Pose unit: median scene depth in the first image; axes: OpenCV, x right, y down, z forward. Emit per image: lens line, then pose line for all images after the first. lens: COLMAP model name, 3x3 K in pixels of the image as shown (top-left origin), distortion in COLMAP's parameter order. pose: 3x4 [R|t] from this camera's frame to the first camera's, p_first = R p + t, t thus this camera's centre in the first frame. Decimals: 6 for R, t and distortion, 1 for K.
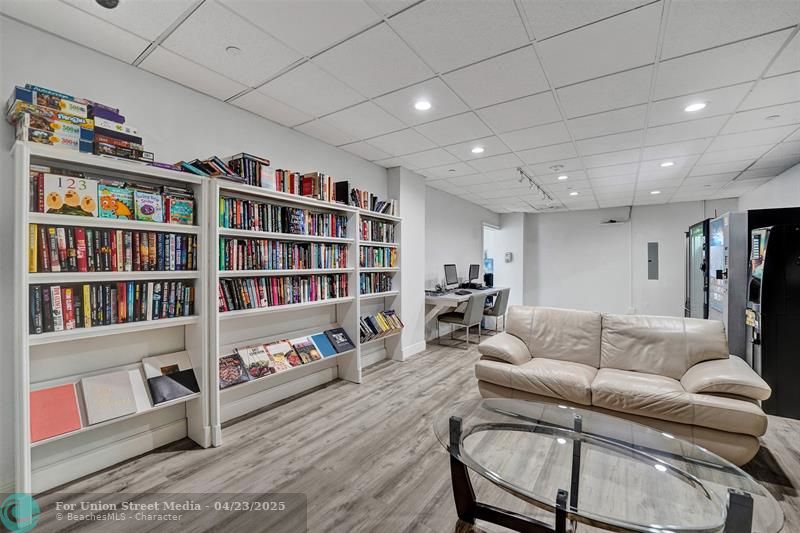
lens RADIAL K [[331.8, 0, 400.4], [0, 331.8, 264.2], [0, 0, 1]] dist [-0.018857, 0.000305]
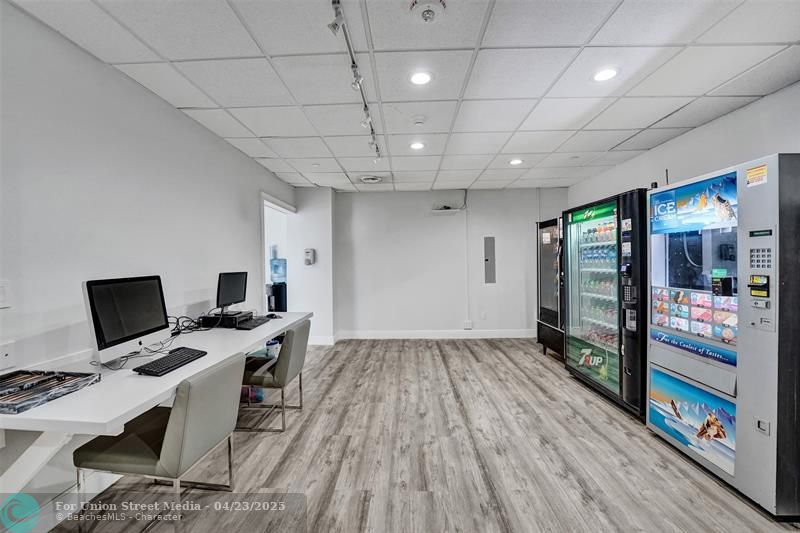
lens RADIAL K [[331.8, 0, 400.4], [0, 331.8, 264.2], [0, 0, 1]] dist [-0.018857, 0.000305]
pose [[0.841727, -0.016963, 0.539637, 0.148759], [0.016723, 0.999846, 0.005344, -0.007473], [-0.539645, 0.004526, 0.841881, 0.428738]]
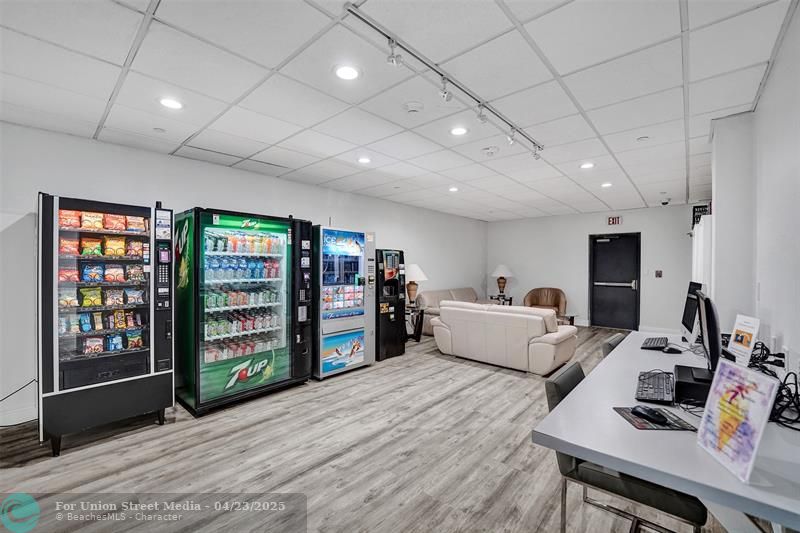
lens RADIAL K [[331.8, 0, 400.4], [0, 331.8, 264.2], [0, 0, 1]] dist [-0.018857, 0.000305]
pose [[-0.990877, -0.005451, 0.134659, 0.348194], [-0.005696, 0.999983, -0.001430, -0.015267], [-0.134649, -0.002184, -0.990891, 1.090337]]
